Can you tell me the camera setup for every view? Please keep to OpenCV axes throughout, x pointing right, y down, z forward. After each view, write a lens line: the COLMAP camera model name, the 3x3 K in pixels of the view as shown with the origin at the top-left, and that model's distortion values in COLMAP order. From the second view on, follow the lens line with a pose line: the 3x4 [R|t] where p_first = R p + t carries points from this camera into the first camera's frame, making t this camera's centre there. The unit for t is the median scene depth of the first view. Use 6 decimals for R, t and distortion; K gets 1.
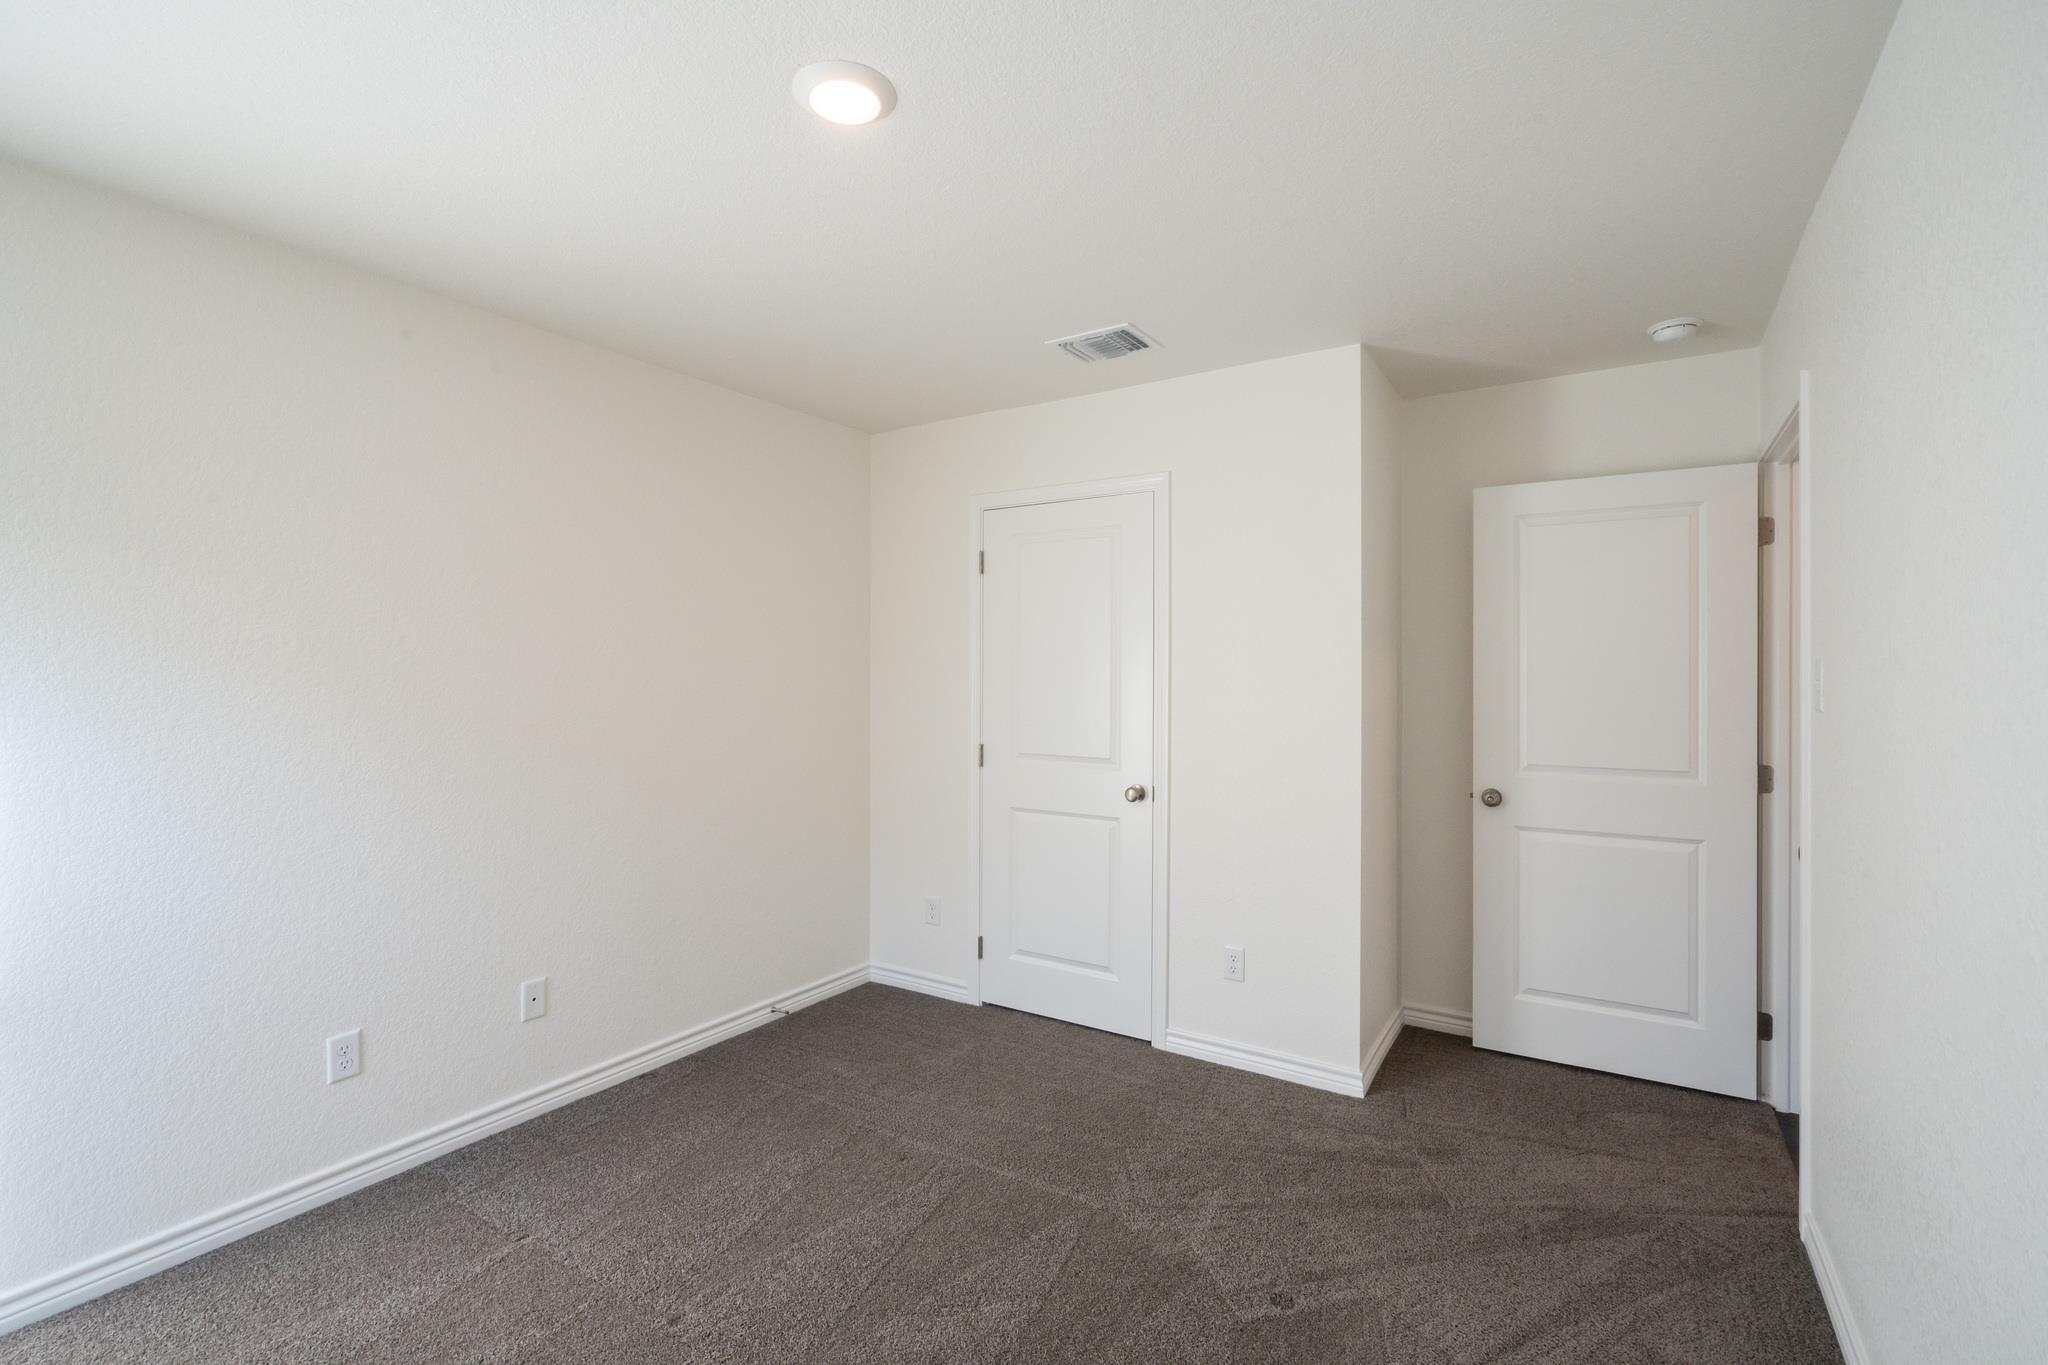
lens RADIAL K [[931.5, 0, 1031.9], [0, 931.5, 679.1], [0, 0, 1]] dist [-0.006886, 0.004011]
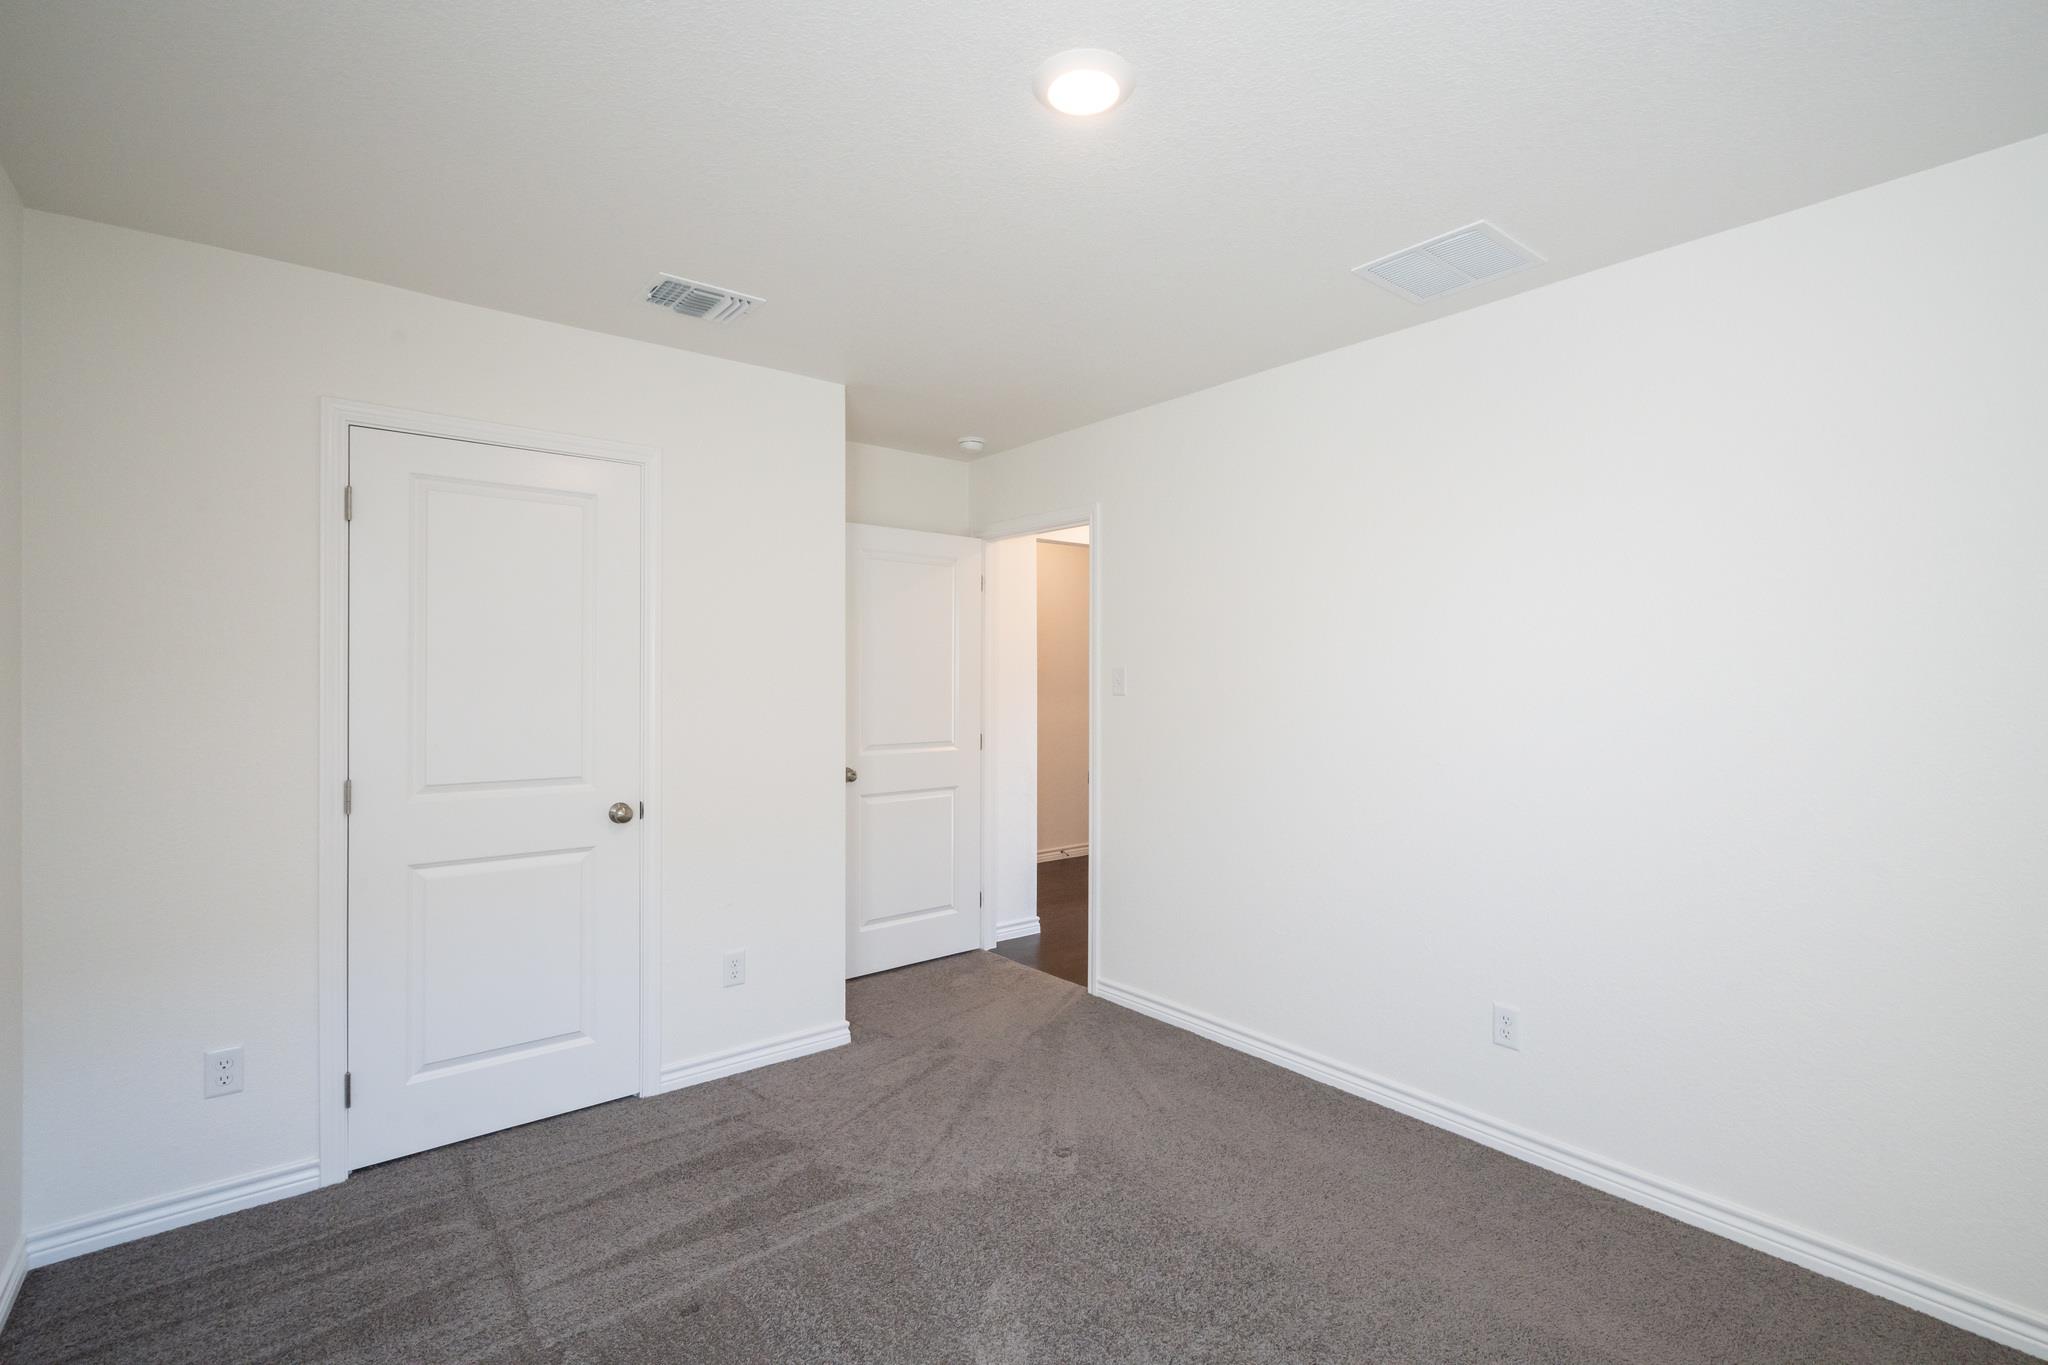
lens RADIAL K [[931.5, 0, 1031.1], [0, 931.5, 679.4], [0, 0, 1]] dist [-0.006886, 0.004011]
pose [[0.306301, -0.004628, 0.951923, -0.623325], [0.001709, 0.999989, 0.004312, -0.003629], [-0.951933, 0.000306, 0.306306, 0.401306]]
